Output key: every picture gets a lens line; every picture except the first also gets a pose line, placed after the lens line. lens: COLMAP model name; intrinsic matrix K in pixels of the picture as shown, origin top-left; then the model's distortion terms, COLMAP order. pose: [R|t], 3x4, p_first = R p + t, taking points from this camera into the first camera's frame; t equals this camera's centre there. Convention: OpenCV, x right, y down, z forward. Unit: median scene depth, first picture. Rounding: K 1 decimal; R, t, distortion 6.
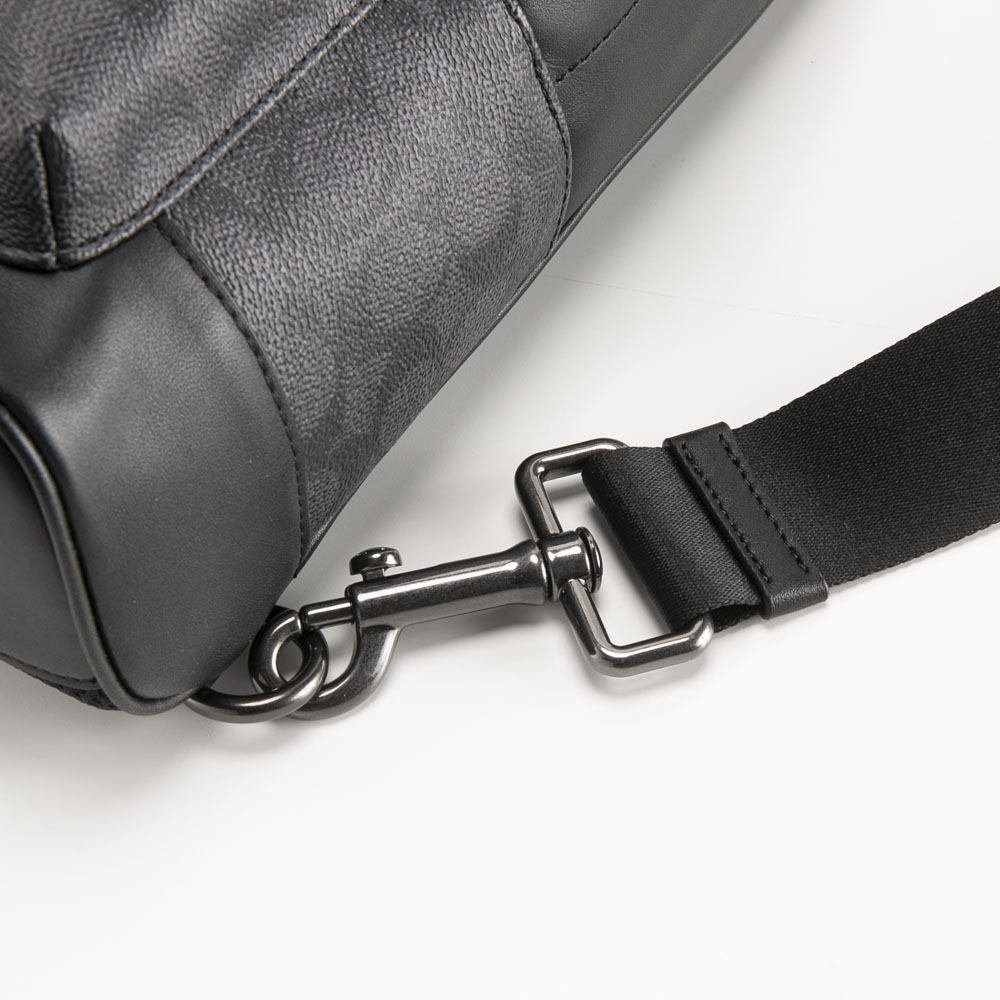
lens RADIAL K [[2200.1, 0, 500.0], [0, 2200.1, 499.9], [0, 0, 1]] dist [-0.026071, 0.000000]
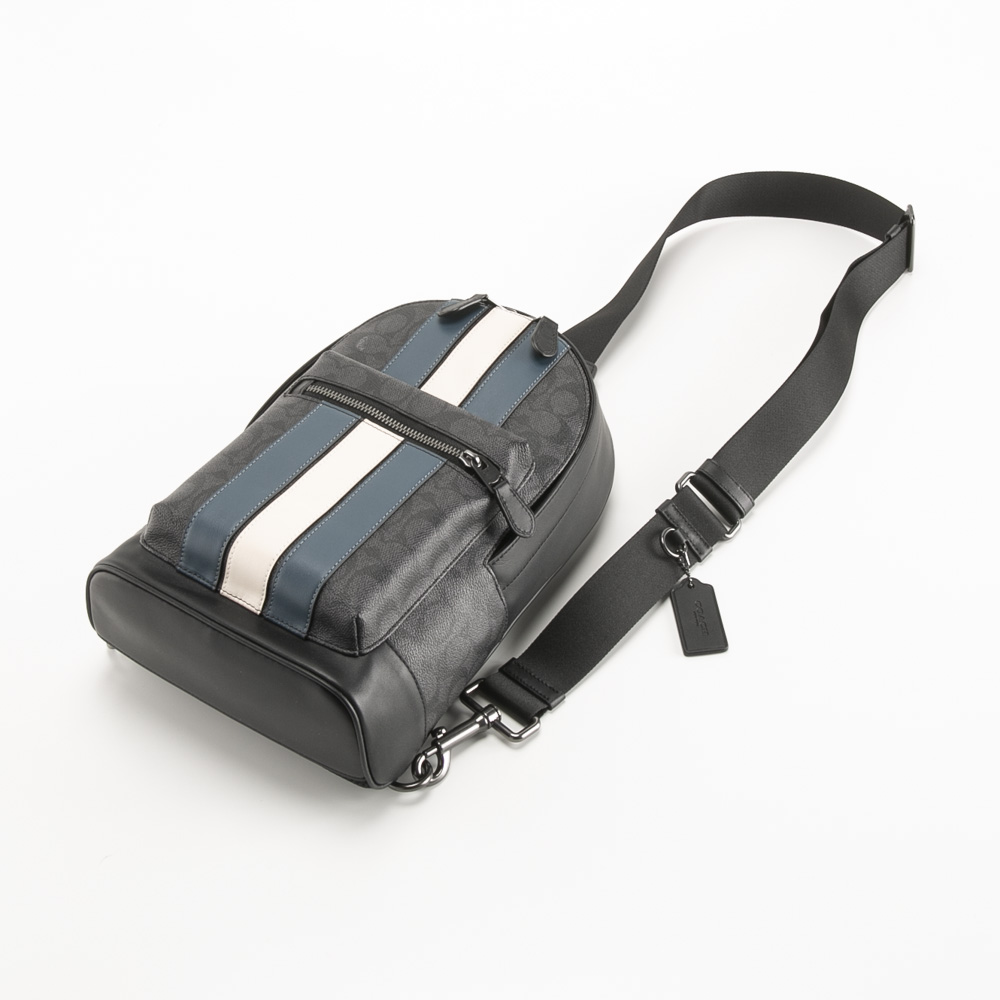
lens RADIAL K [[1817.2, 0, 500.3], [0, 1817.2, 500.5], [0, 0, 1]] dist [0.020158, 0.000000]
pose [[0.999790, -0.006549, 0.019399, -0.031545], [0.008785, 0.993036, -0.117480, -0.009371], [-0.018494, 0.117625, 0.992886, -1.813331]]
